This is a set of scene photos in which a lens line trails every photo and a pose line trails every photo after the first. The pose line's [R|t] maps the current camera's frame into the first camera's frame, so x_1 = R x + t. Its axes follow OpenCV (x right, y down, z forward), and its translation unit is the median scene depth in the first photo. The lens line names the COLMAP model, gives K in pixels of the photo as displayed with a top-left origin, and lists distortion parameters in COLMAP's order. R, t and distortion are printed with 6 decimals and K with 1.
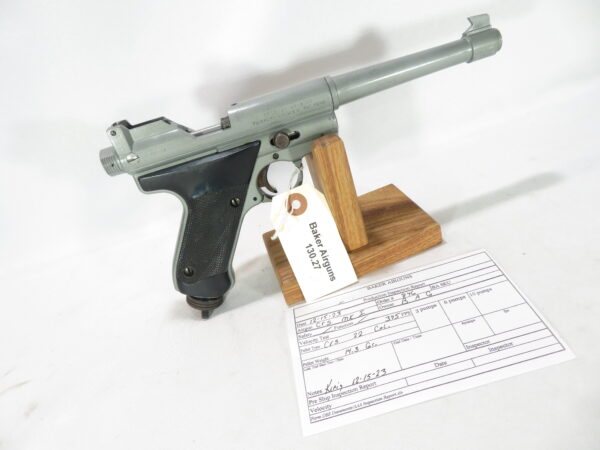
lens RADIAL K [[427.7, 0, 300.0], [0, 427.7, 225.0], [0, 0, 1]] dist [0.003574, 0.001930]
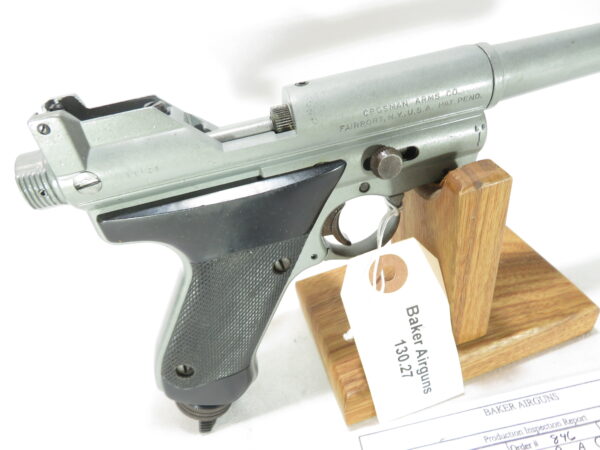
lens RADIAL K [[427.7, 0, 300.0], [0, 427.7, 225.0], [0, 0, 1]] dist [0.003574, 0.001930]
pose [[0.993870, 0.069034, 0.086353, -0.174946], [-0.077896, 0.991536, 0.103868, -0.158878], [-0.078451, -0.109958, 0.990835, 0.456342]]
